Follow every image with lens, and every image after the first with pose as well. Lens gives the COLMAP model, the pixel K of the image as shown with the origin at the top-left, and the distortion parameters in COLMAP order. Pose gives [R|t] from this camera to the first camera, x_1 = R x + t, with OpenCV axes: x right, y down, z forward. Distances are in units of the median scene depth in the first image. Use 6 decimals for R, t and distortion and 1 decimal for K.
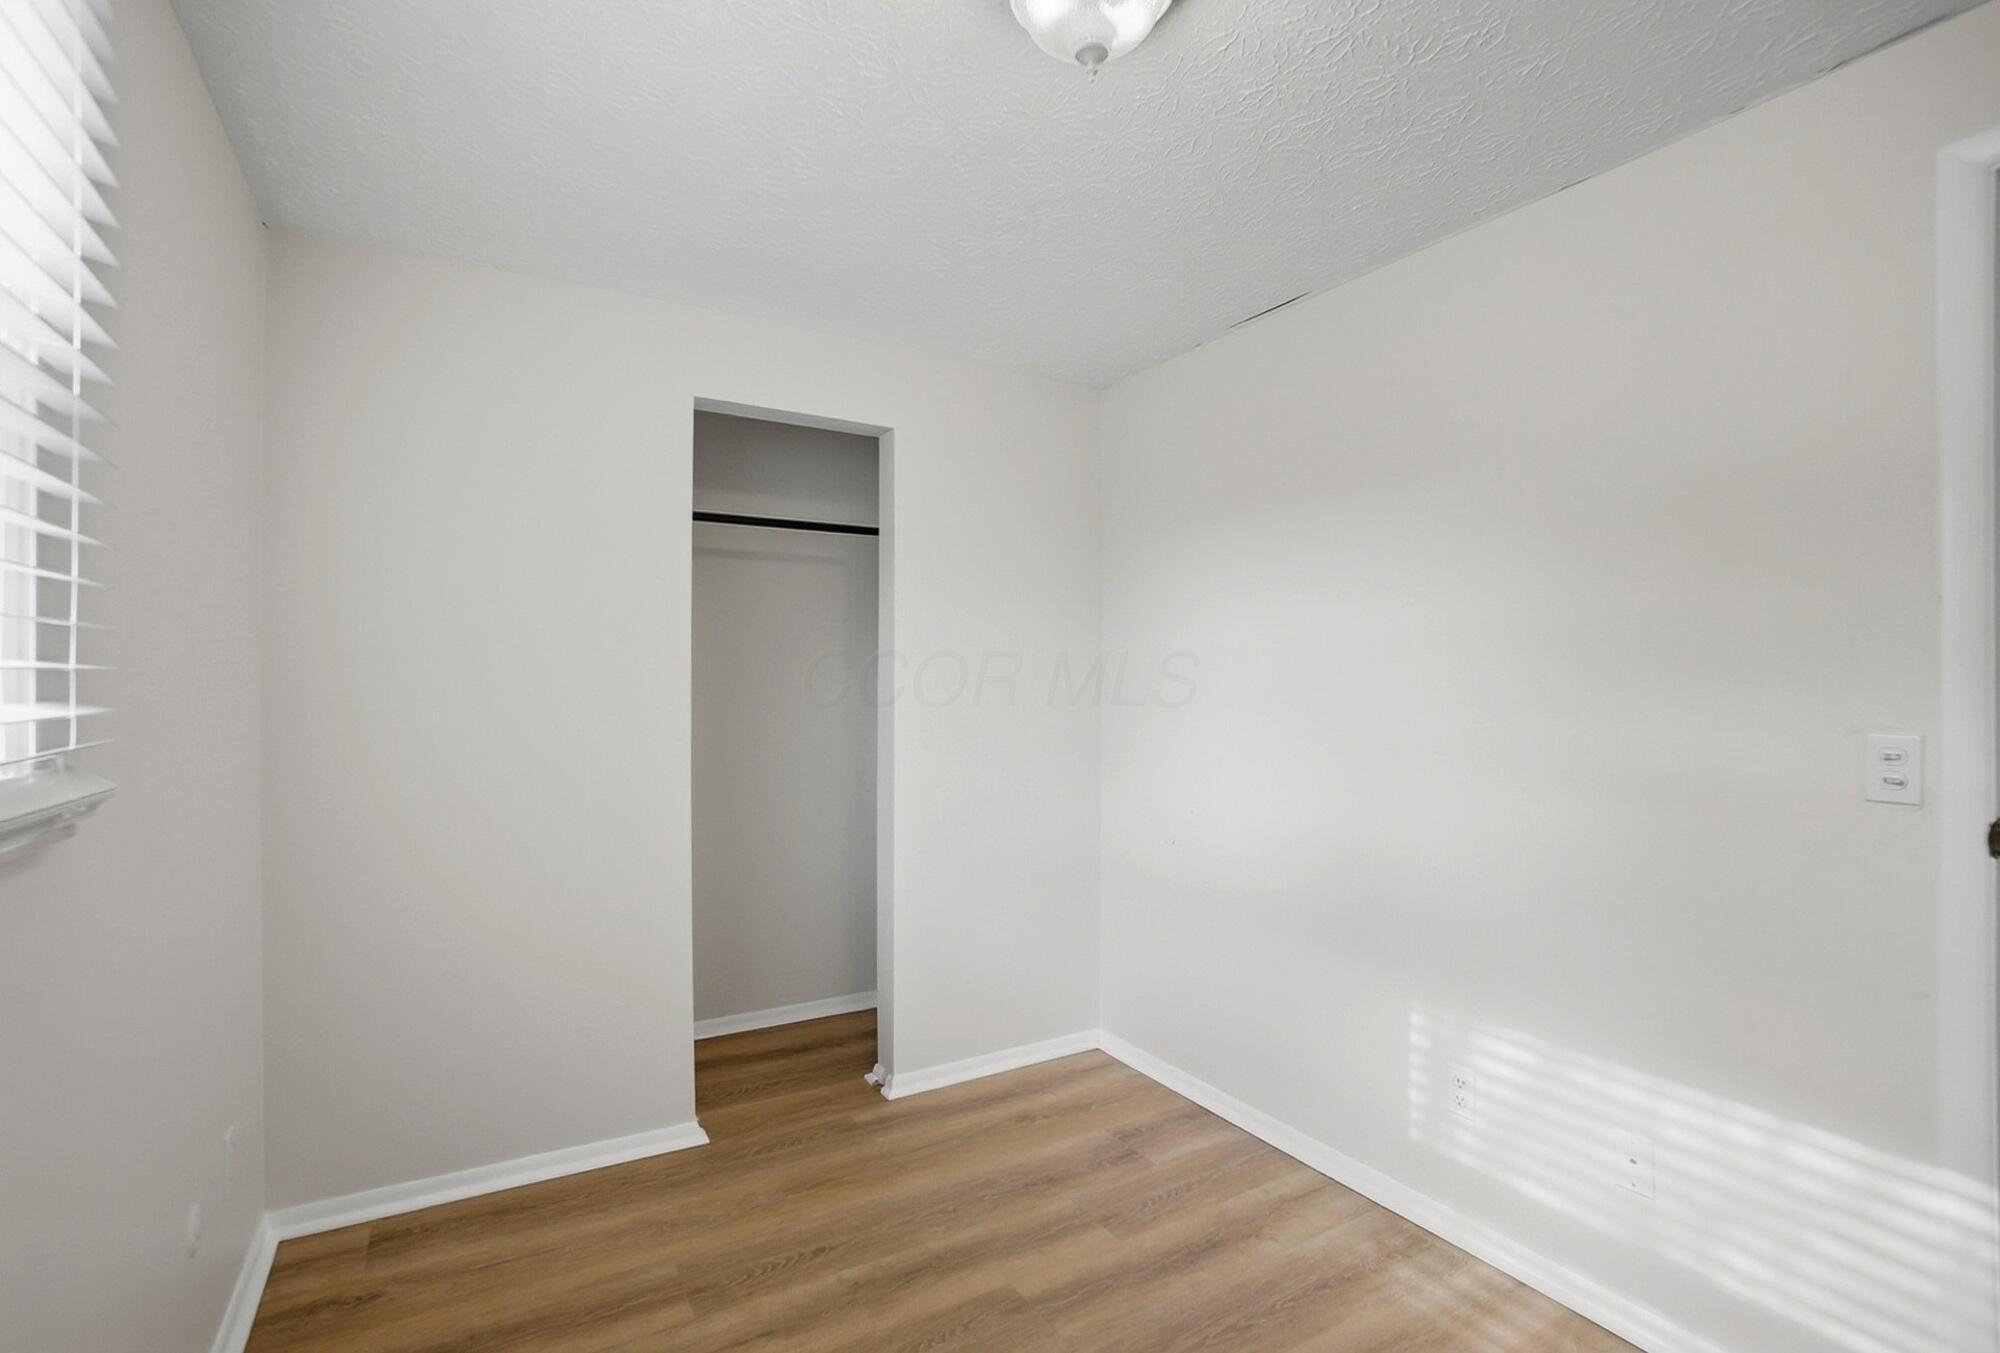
lens RADIAL K [[935.8, 0, 983.9], [0, 935.8, 681.6], [0, 0, 1]] dist [0.000316, 0.000575]
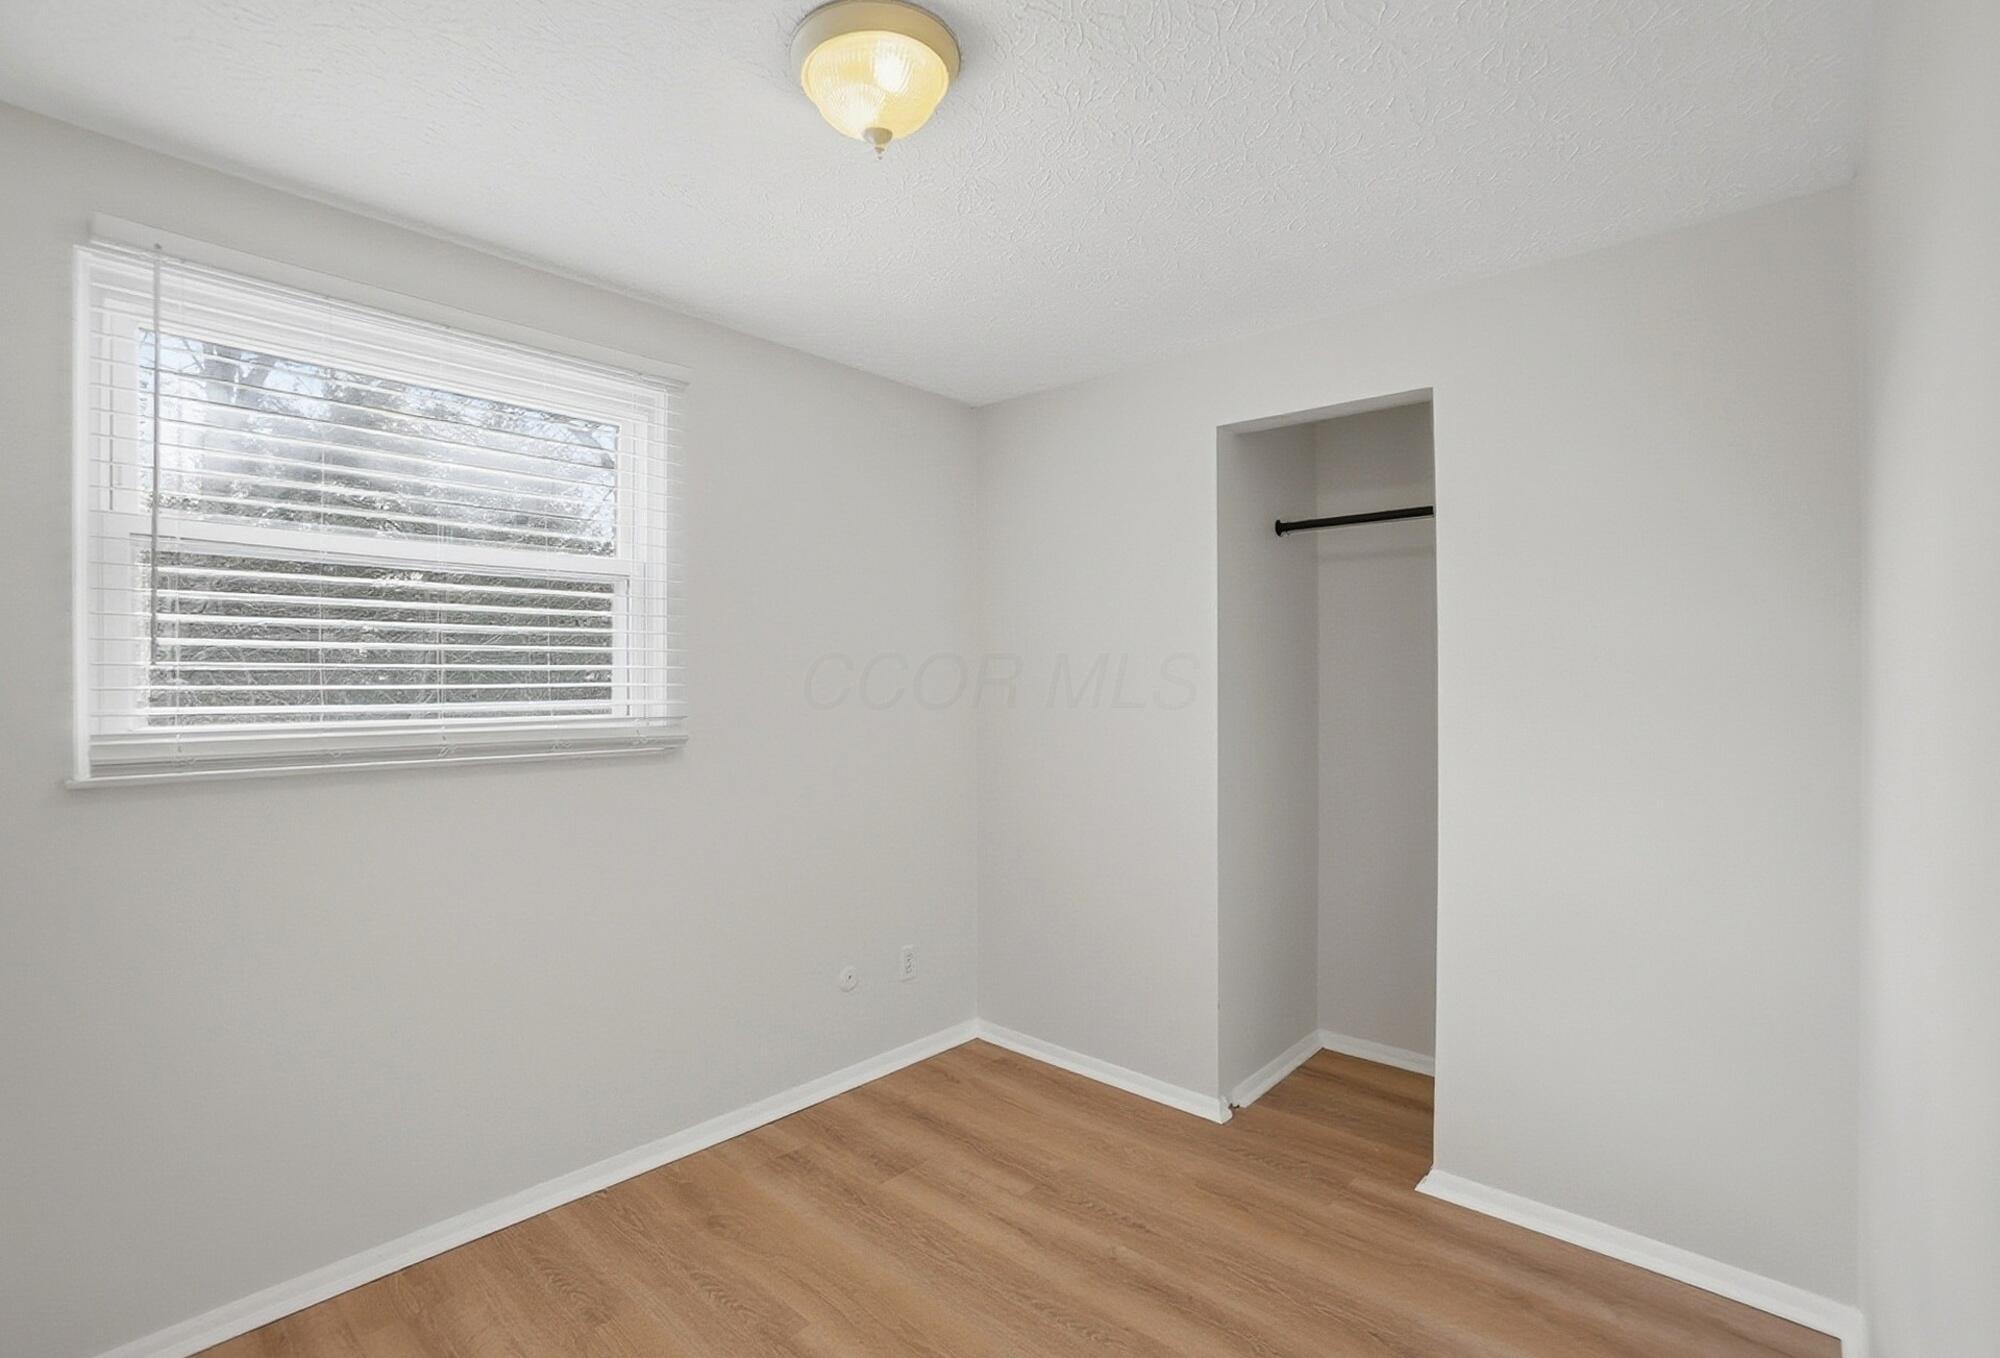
lens RADIAL K [[935.8, 0, 983.9], [0, 935.8, 684.1], [0, 0, 1]] dist [0.000316, 0.000575]
pose [[0.308451, -0.010859, -0.951178, 0.755482], [-0.000861, 0.999931, -0.011695, 0.007669], [0.951240, 0.004426, 0.308421, 0.486867]]
